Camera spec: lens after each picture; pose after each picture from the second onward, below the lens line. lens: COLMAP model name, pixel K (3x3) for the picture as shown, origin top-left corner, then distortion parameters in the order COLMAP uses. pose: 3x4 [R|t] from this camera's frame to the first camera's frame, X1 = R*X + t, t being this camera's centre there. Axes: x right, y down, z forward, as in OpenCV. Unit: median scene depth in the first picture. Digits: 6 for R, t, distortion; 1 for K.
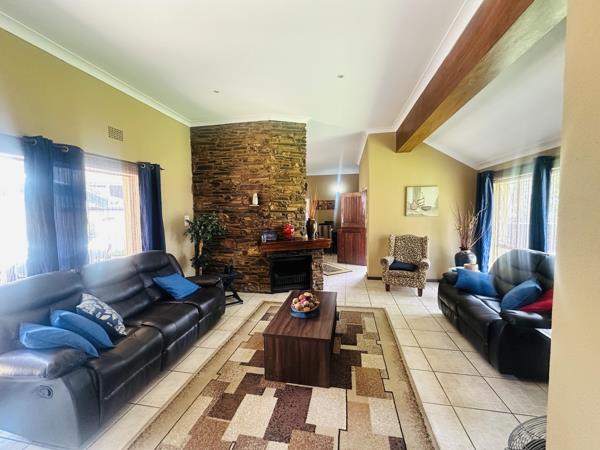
lens RADIAL K [[241.6, 0, 299.8], [0, 241.6, 225.2], [0, 0, 1]] dist [-0.003745, -0.000327]
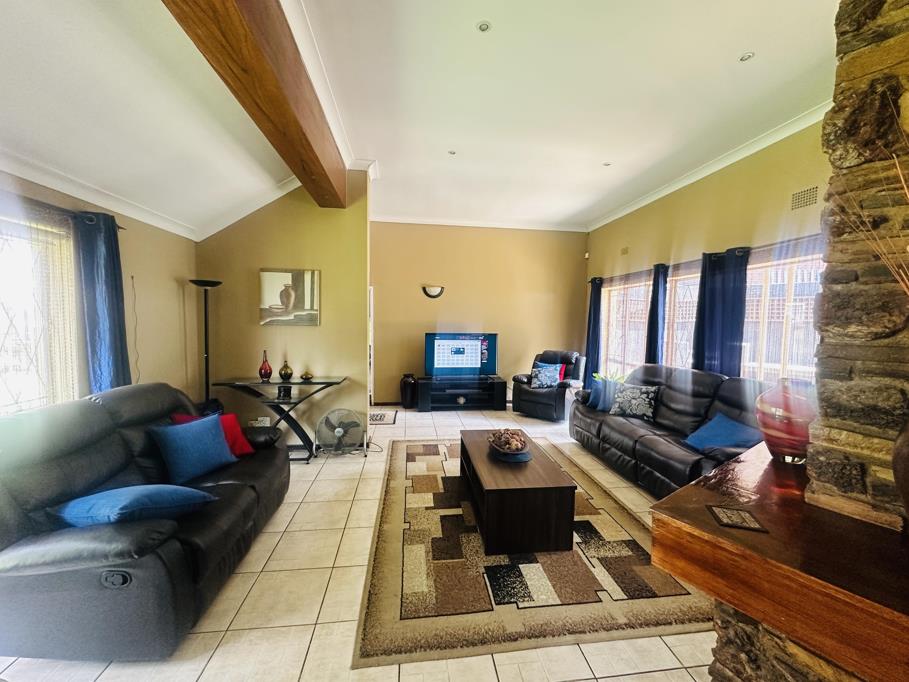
lens RADIAL K [[366.1, 0, 453.9], [0, 366.1, 343.2], [0, 0, 1]] dist [-0.003745, -0.000327]
pose [[-0.950658, 0.018855, -0.309666, 0.541847], [-0.018882, 0.992785, 0.118413, -0.110136], [0.309664, 0.118418, -0.943443, 2.049747]]
